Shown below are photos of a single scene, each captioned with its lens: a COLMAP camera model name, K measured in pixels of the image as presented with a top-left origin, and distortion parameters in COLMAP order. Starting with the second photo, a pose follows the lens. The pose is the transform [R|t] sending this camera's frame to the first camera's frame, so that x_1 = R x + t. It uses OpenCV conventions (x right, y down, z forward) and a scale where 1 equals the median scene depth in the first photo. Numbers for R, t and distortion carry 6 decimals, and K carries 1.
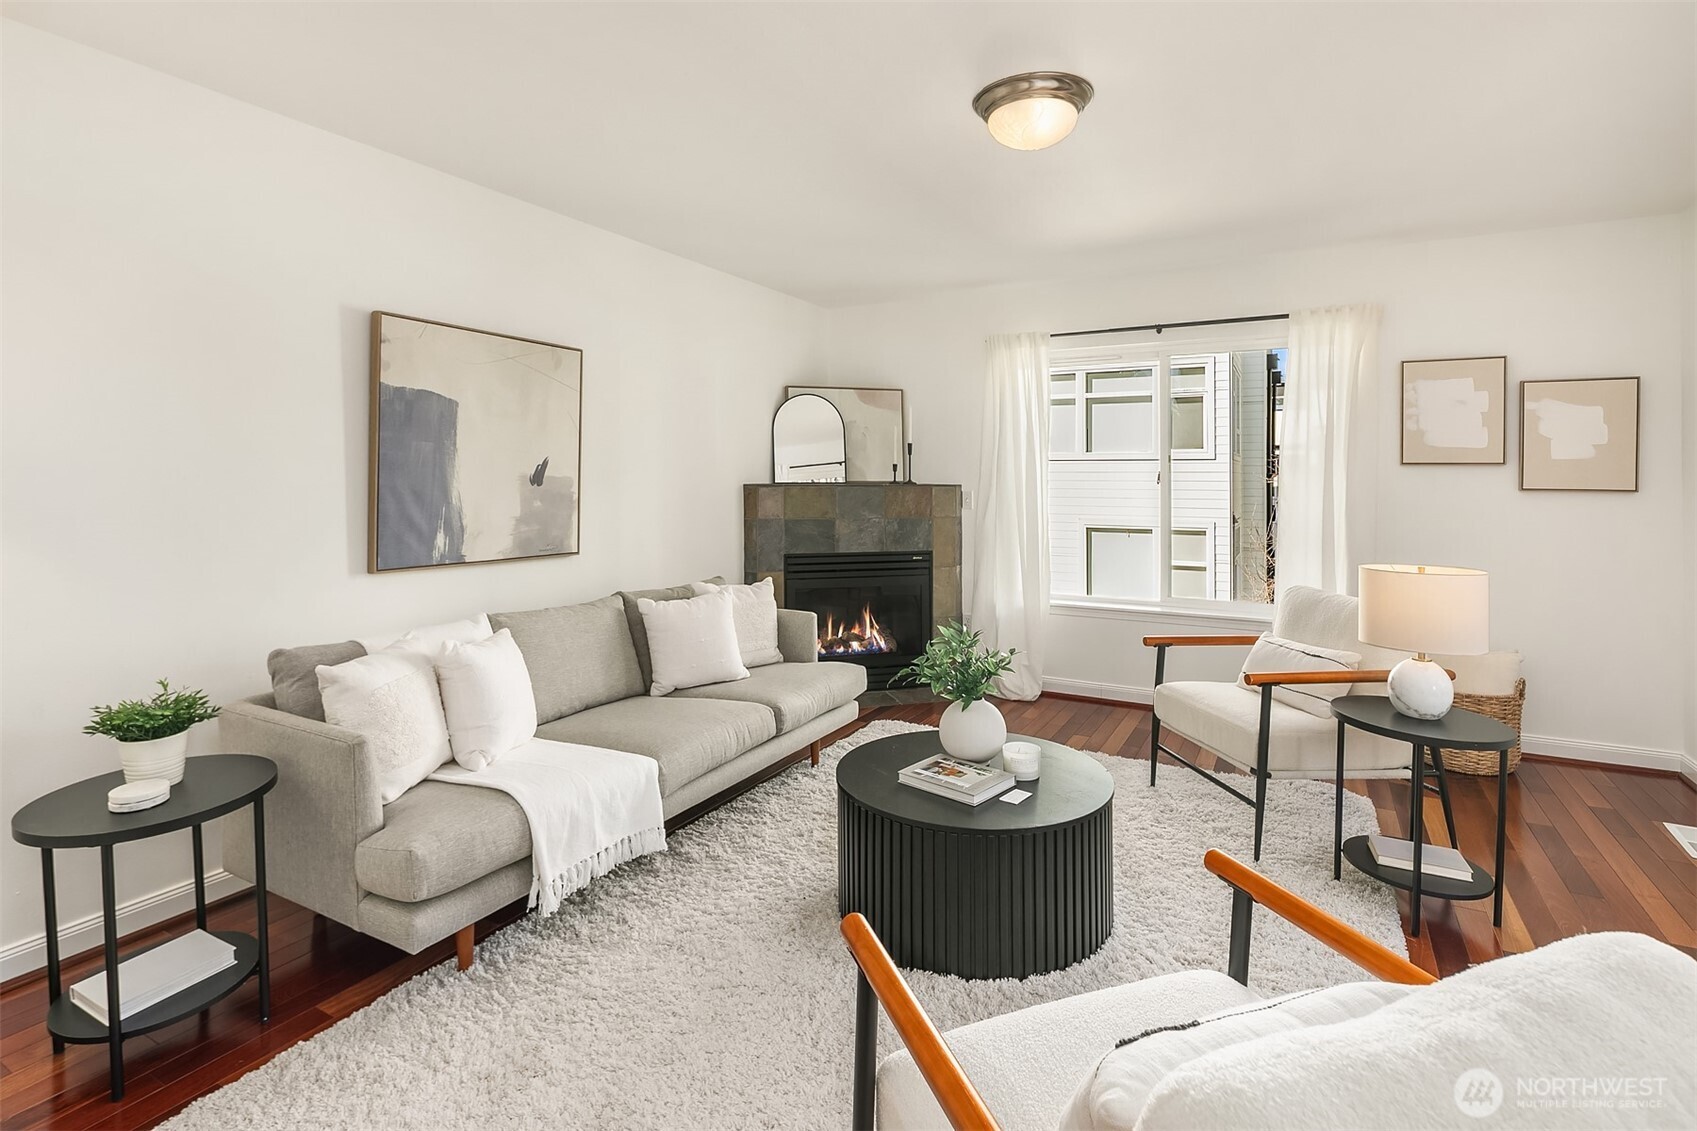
lens RADIAL K [[831.2, 0, 849.1], [0, 831.2, 485.9], [0, 0, 1]] dist [0.000286, -0.000519]
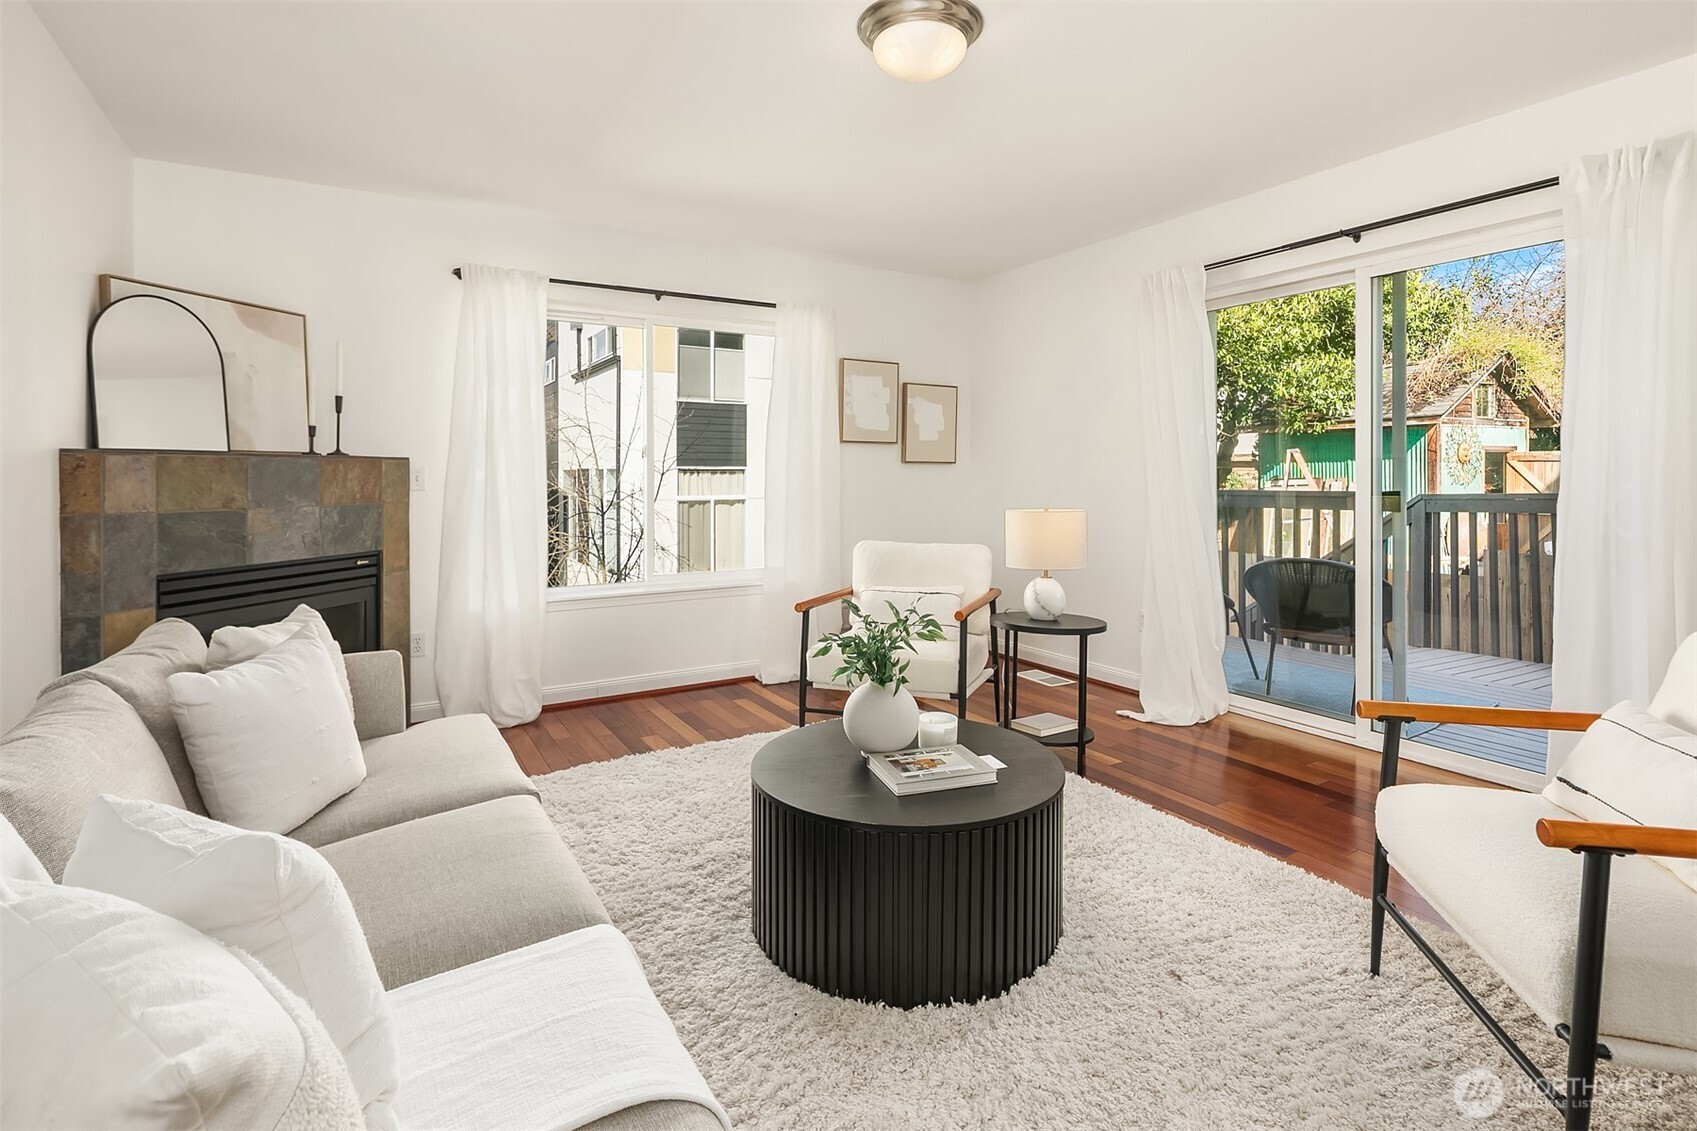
lens RADIAL K [[831.2, 0, 849.1], [0, 831.2, 485.9], [0, 0, 1]] dist [0.000286, -0.000519]
pose [[0.498408, -0.014693, 0.866818, -0.400945], [0.013585, 0.999866, 0.009137, 0.028081], [-0.866836, 0.007222, 0.498540, 0.384553]]
